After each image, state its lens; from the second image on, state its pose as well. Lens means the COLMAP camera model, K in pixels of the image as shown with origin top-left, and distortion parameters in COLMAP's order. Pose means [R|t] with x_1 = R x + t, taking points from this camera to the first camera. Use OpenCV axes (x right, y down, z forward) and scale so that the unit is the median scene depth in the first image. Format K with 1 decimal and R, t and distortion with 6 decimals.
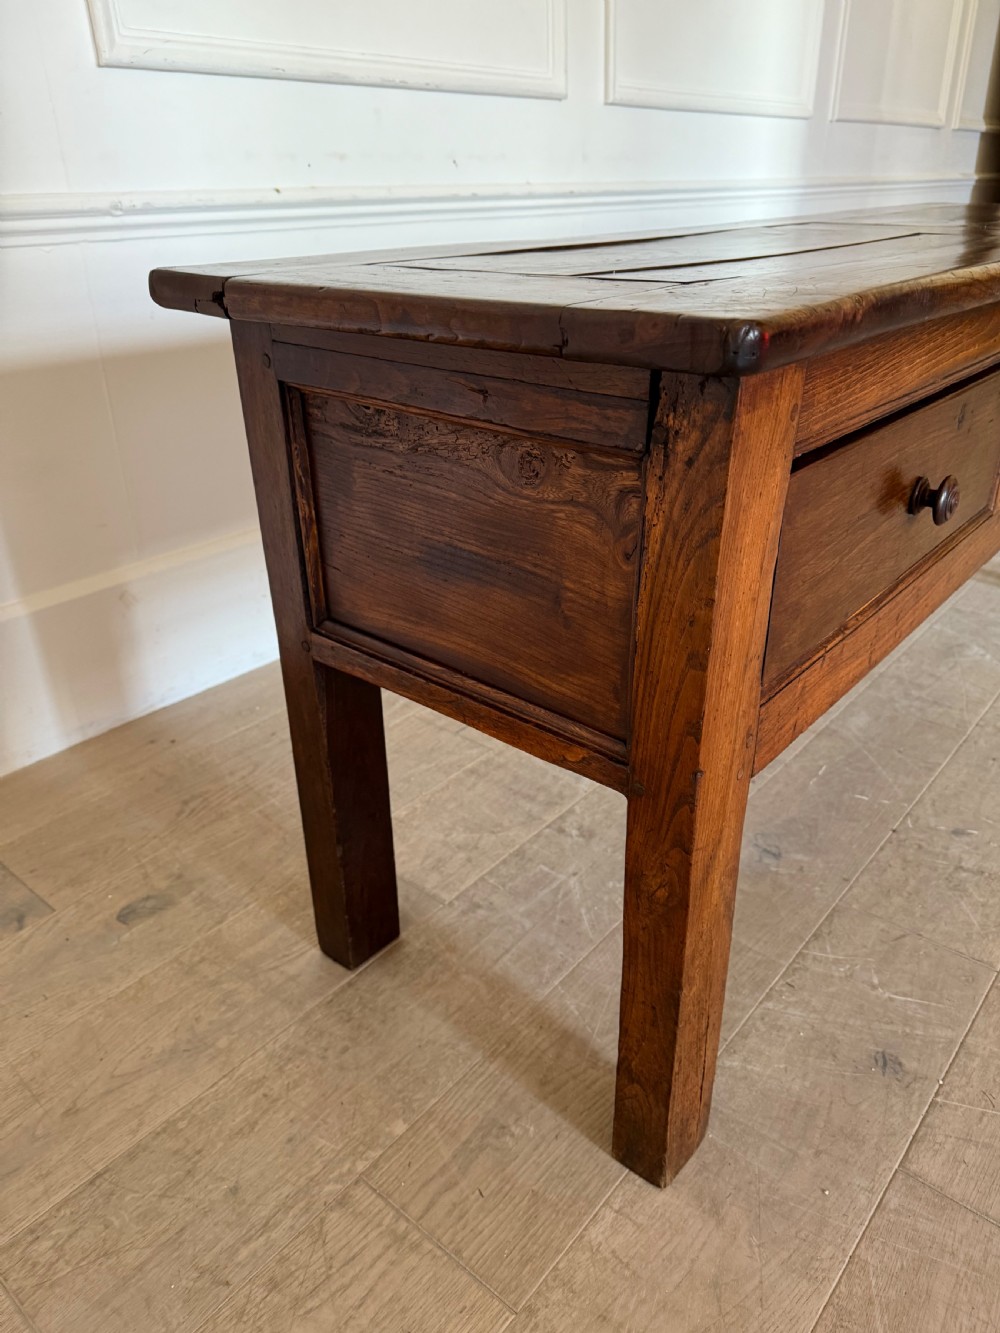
lens RADIAL K [[962.5, 0, 504.5], [0, 962.5, 662.4], [0, 0, 1]] dist [-0.003702, -0.003950]
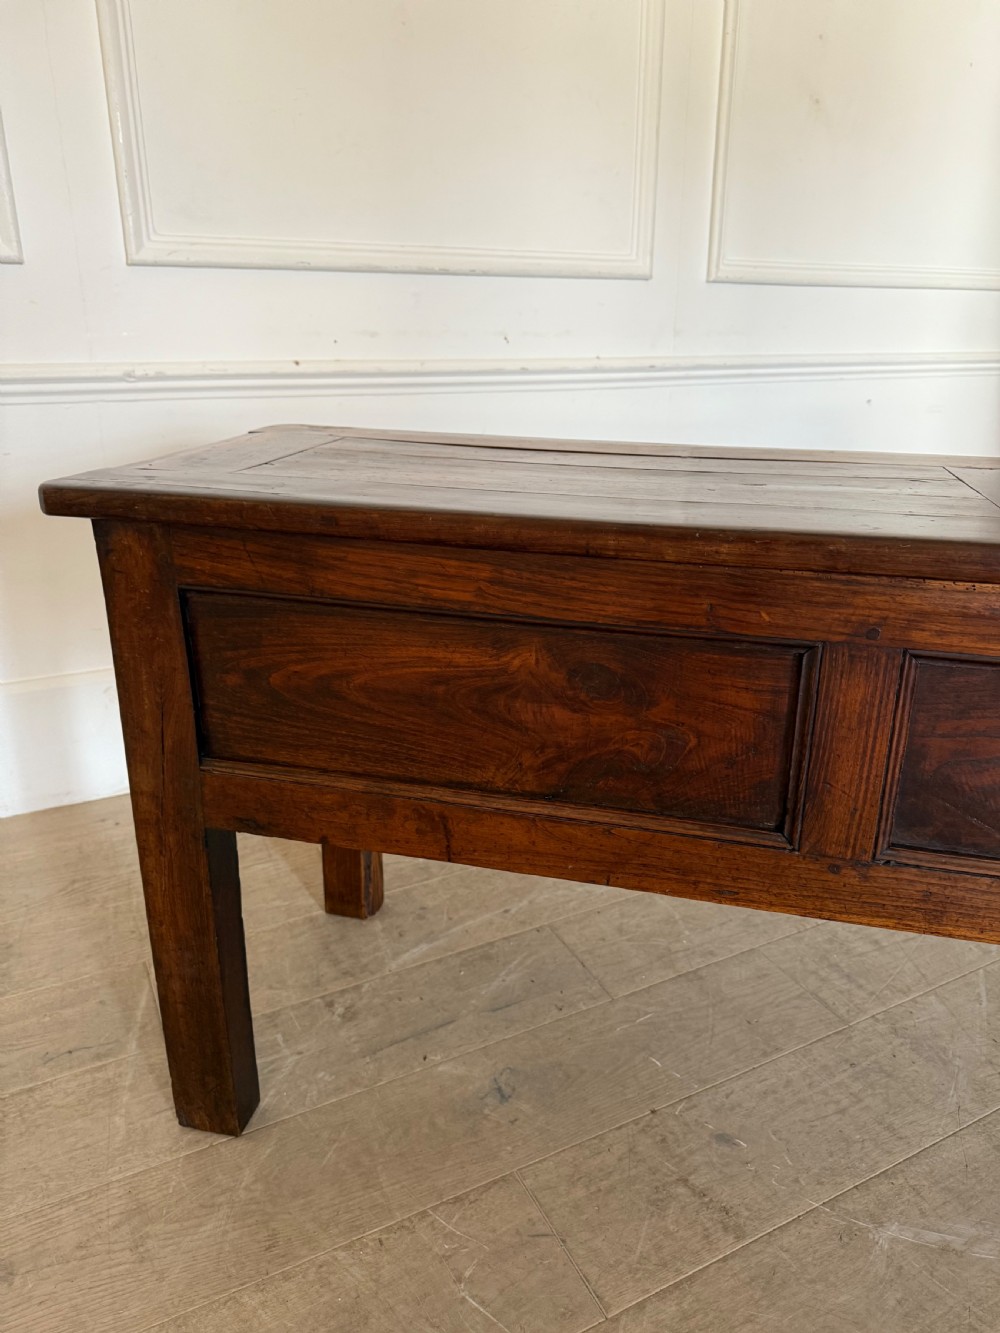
lens RADIAL K [[962.1, 0, 502.7], [0, 962.1, 663.4], [0, 0, 1]] dist [-0.000269, -0.008667]
pose [[0.922639, 0.162234, -0.349882, 0.712788], [-0.198036, 0.977774, -0.068844, -0.187199], [0.330936, 0.132807, 0.934261, 0.115925]]
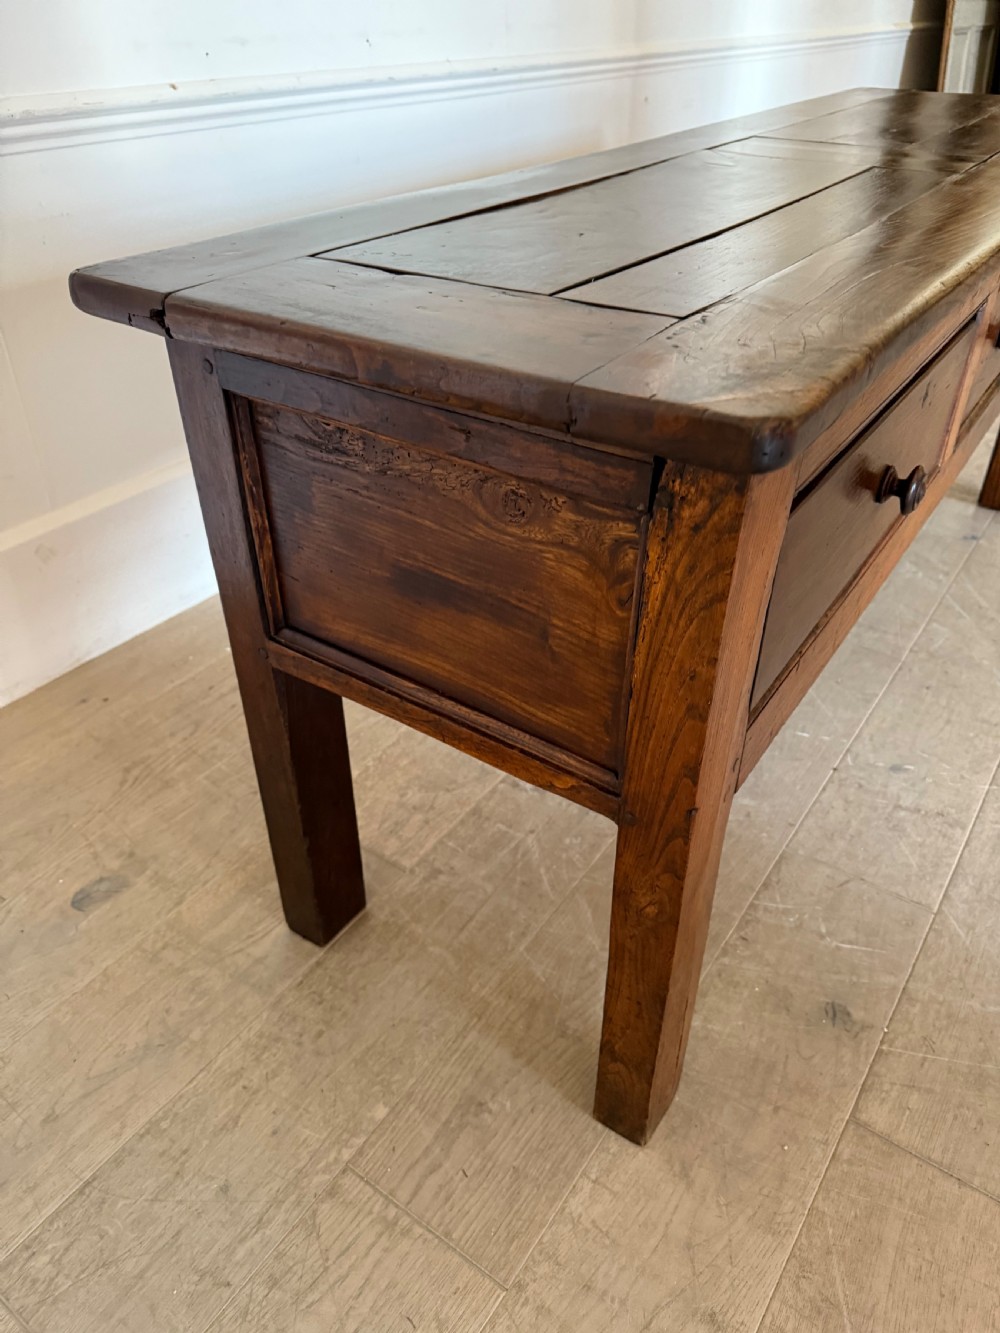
lens RADIAL K [[962.1, 0, 502.7], [0, 962.1, 663.4], [0, 0, 1]] dist [-0.000269, -0.008667]
pose [[0.996099, -0.039281, 0.079015, -0.039734], [0.027562, 0.989151, 0.144292, -0.133110], [-0.083826, -0.141552, 0.986375, 0.035755]]
